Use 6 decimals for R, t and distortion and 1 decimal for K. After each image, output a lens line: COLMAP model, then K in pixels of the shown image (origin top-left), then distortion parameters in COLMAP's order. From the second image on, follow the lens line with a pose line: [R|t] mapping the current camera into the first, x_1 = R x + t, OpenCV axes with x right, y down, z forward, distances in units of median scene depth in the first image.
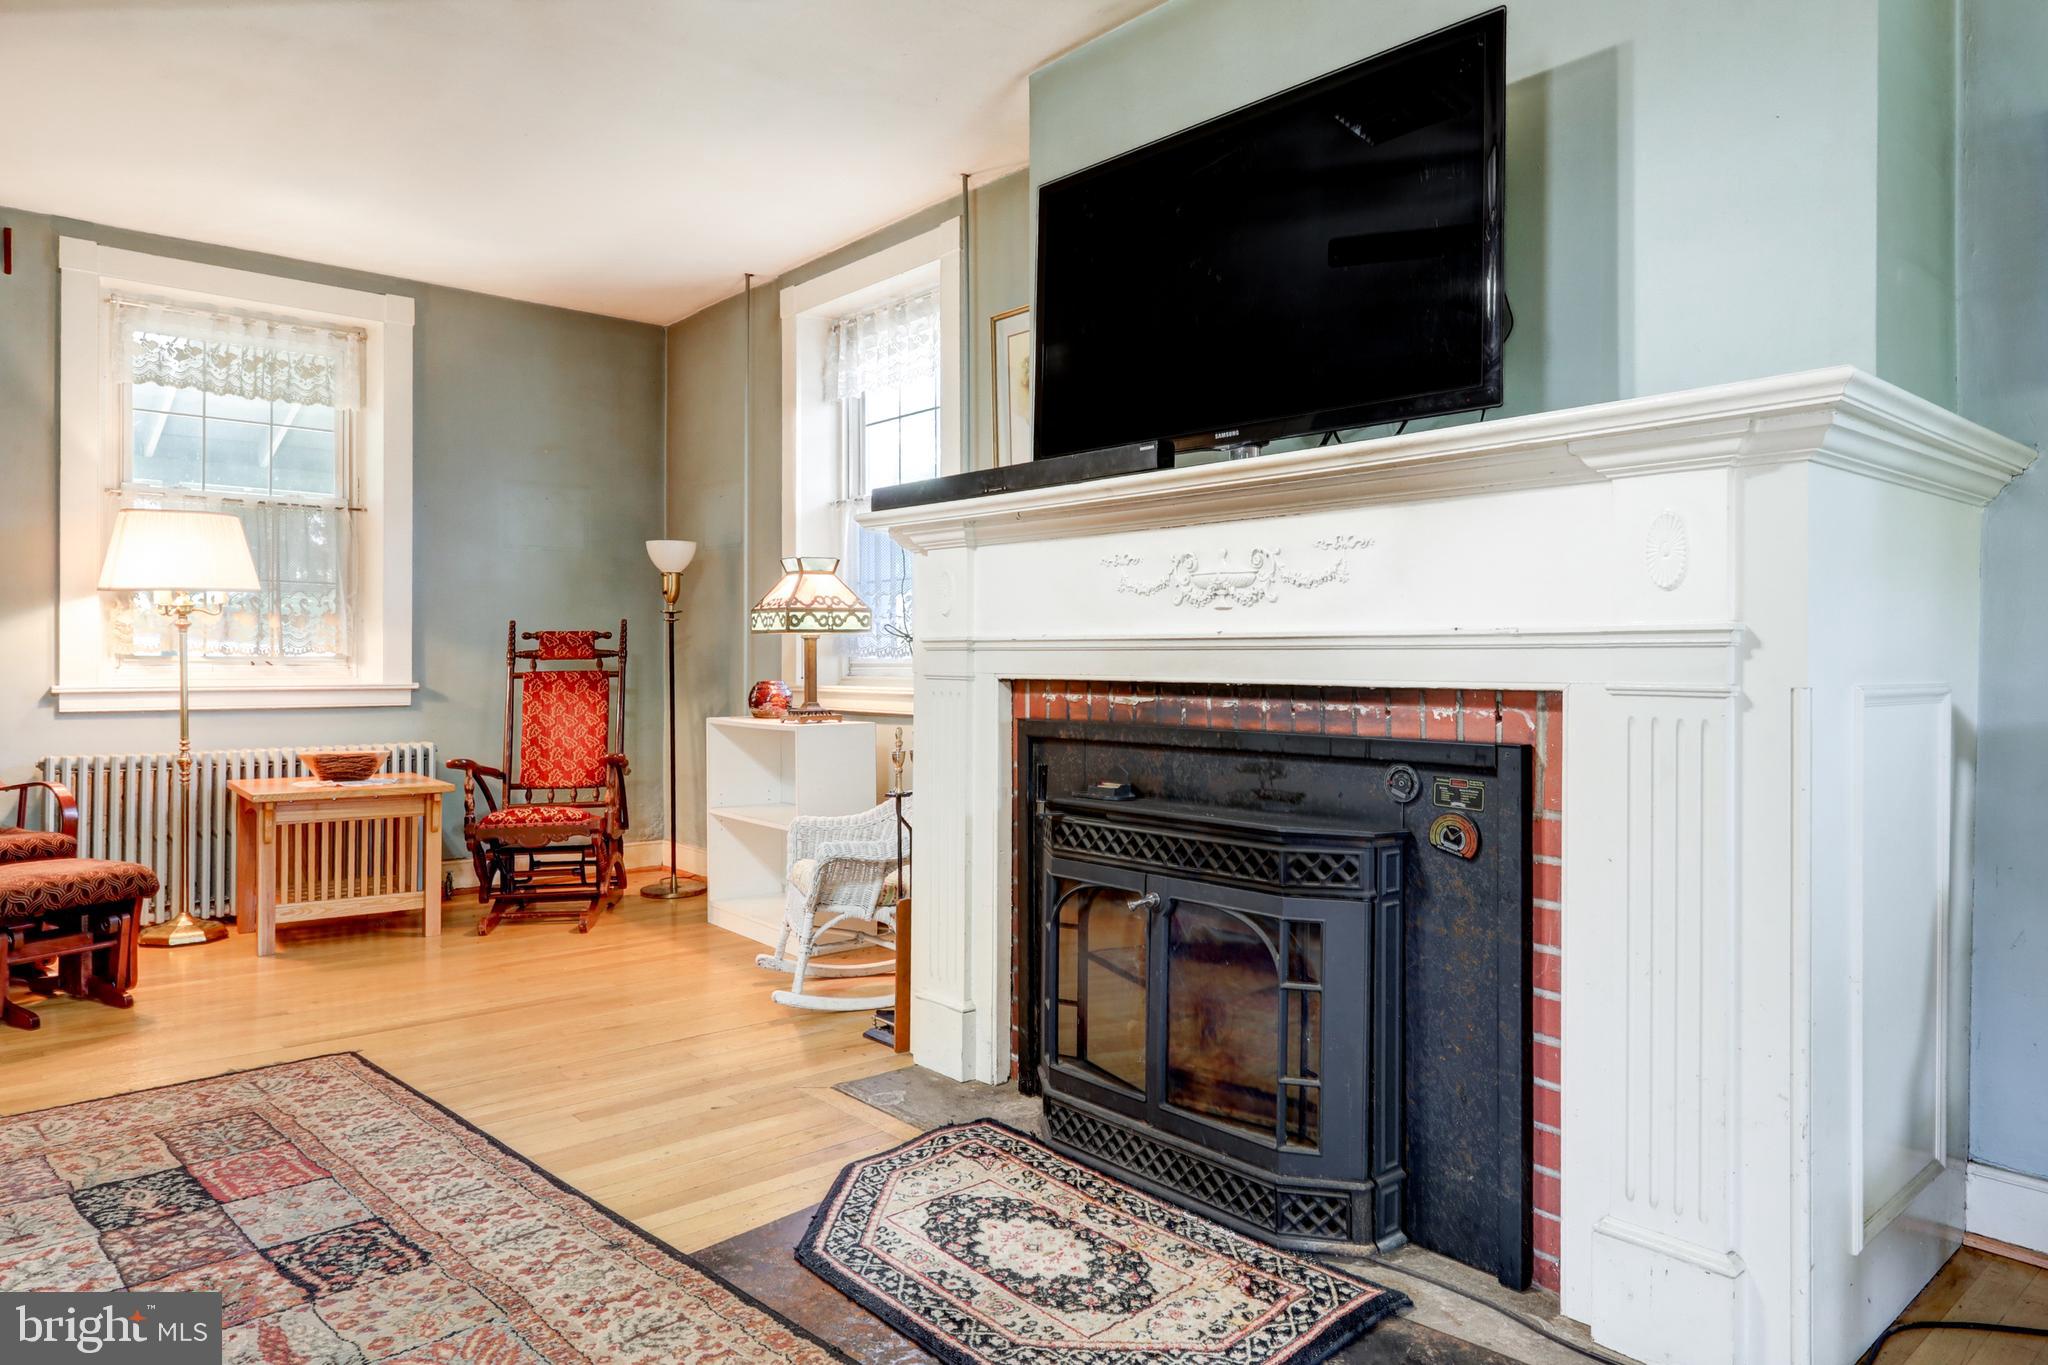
lens RADIAL K [[1275.9, 0, 1027.7], [0, 1275.9, 653.6], [0, 0, 1]] dist [0.000751, 0.001041]
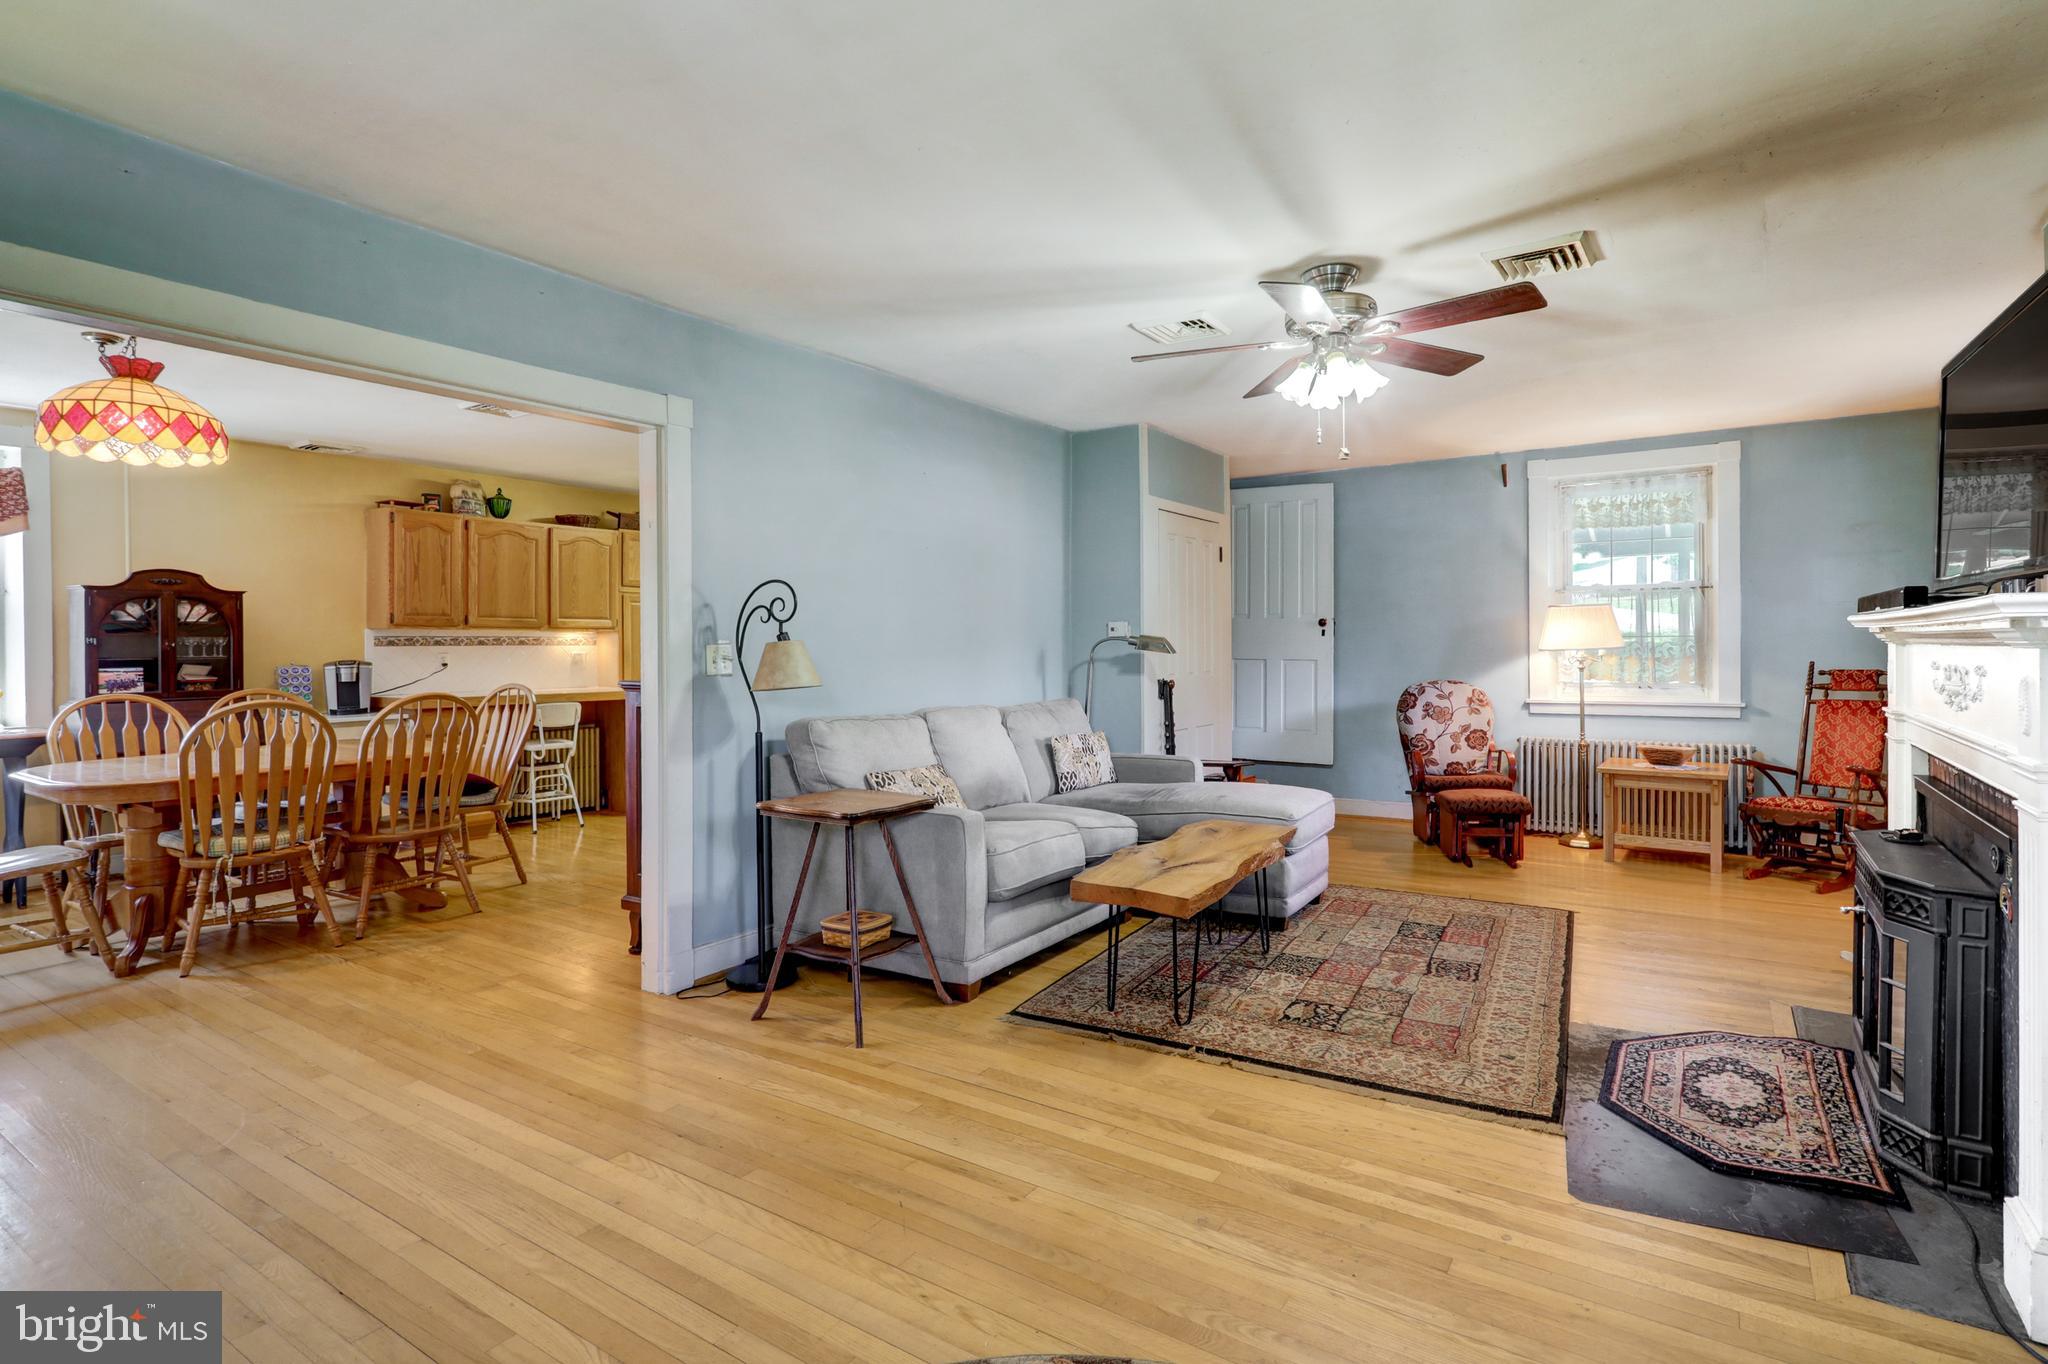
lens RADIAL K [[1012.6, 0, 1044.8], [0, 1012.6, 653.4], [0, 0, 1]] dist [0.000026, -0.000001]
pose [[0.280951, 0.001613, -0.959721, 0.735167], [0.014230, 0.999882, 0.005847, -0.094138], [0.959617, -0.015299, 0.280895, -0.169872]]
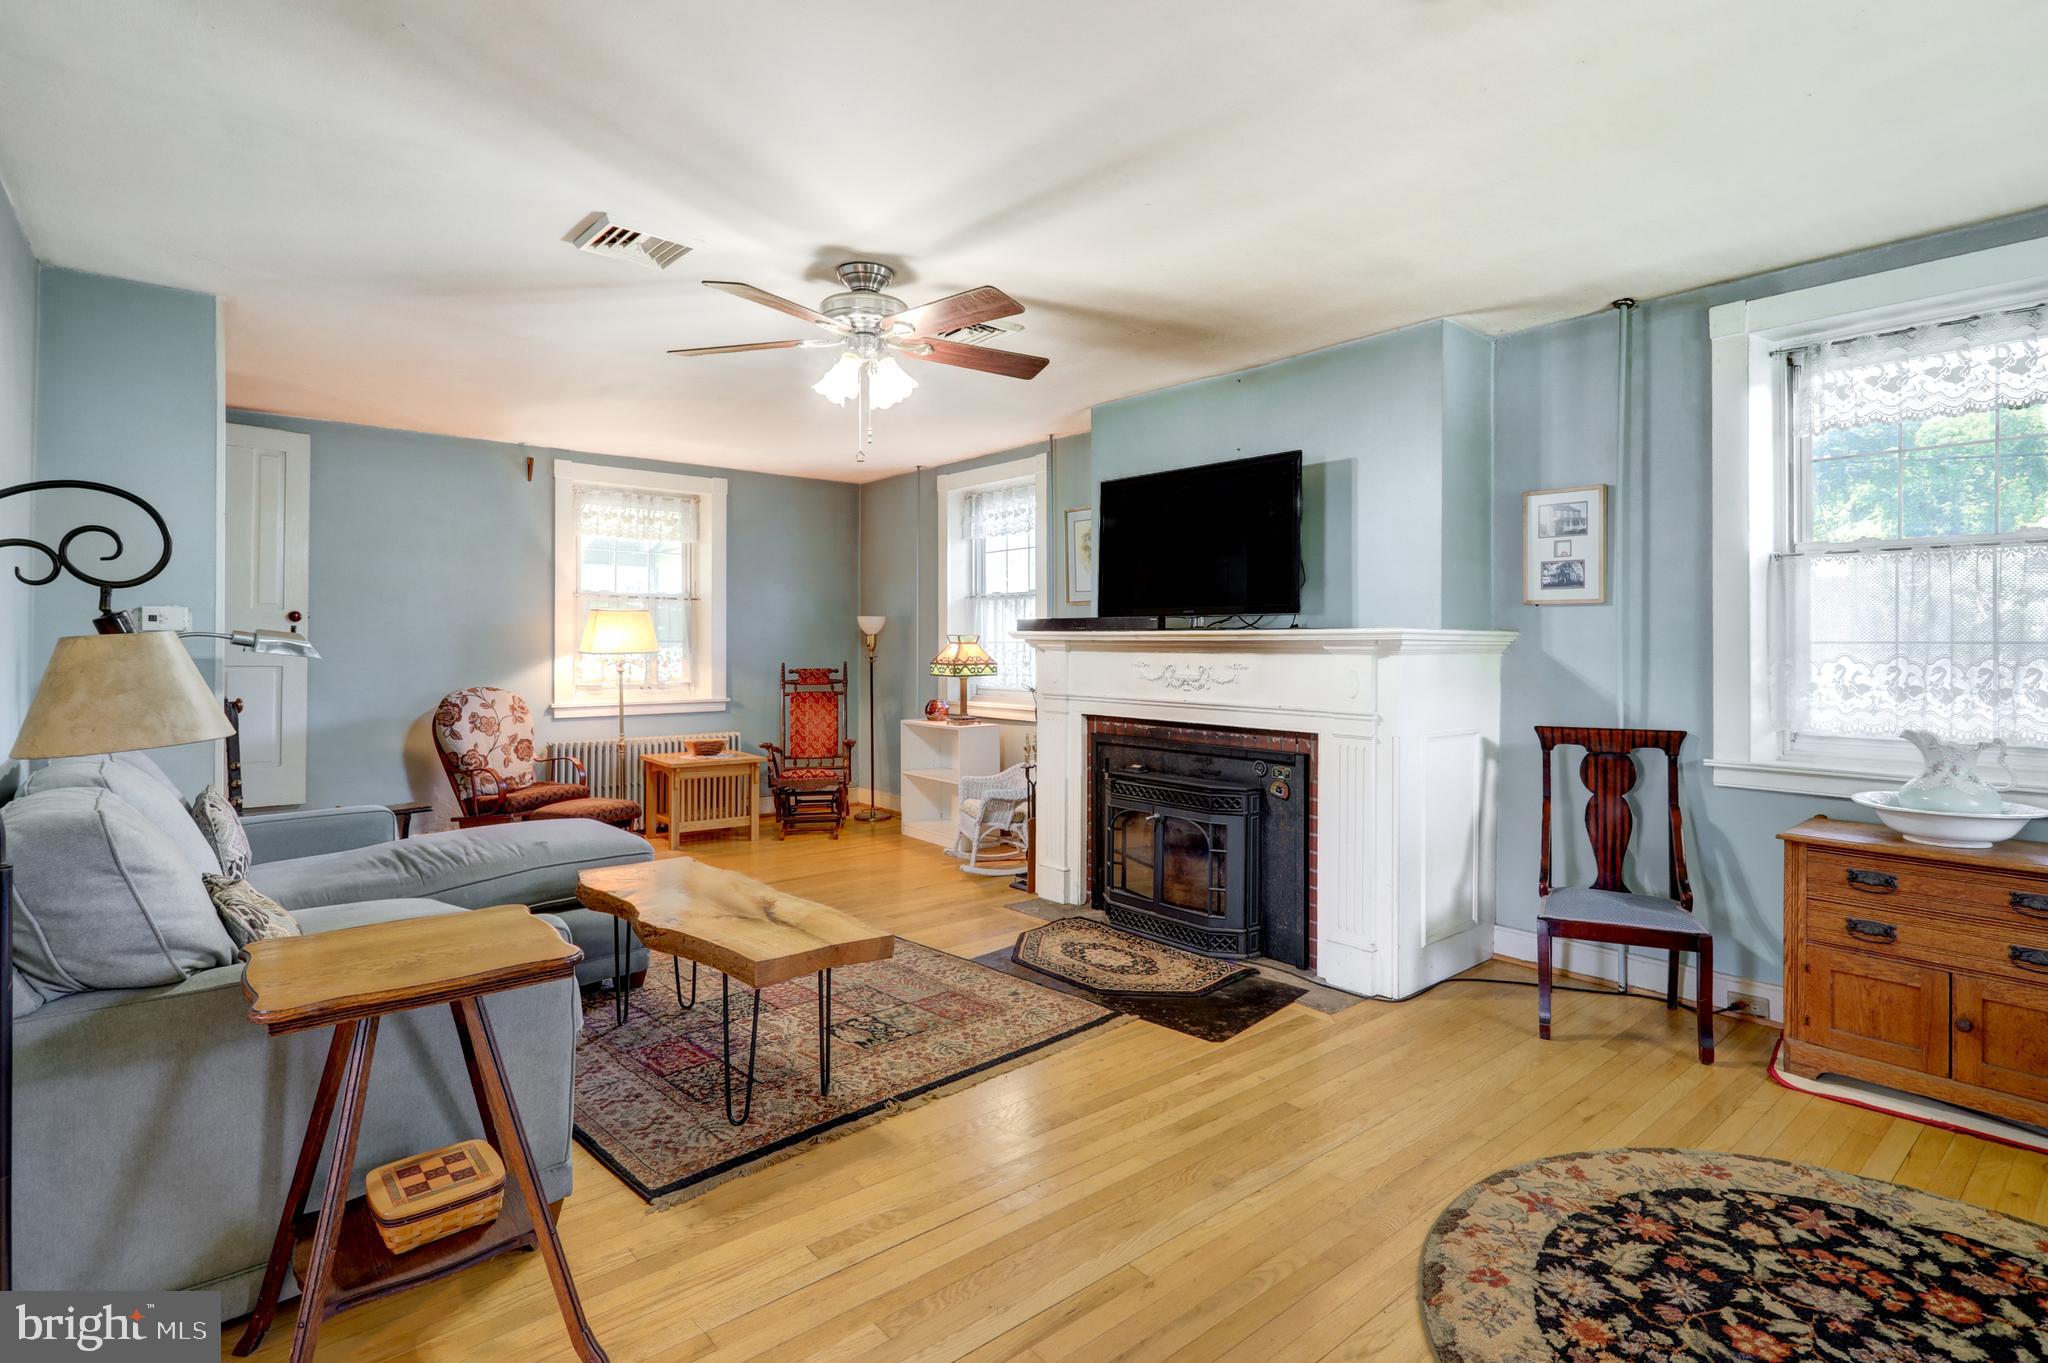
lens RADIAL K [[992.9, 0, 1032.1], [0, 992.9, 640.6], [0, 0, 1]] dist [-0.002434, -0.000644]
pose [[0.999953, 0.000167, -0.009683, -0.088145], [-0.000160, 1.000000, 0.000639, -0.102288], [0.009683, -0.000638, 0.999953, -0.644893]]
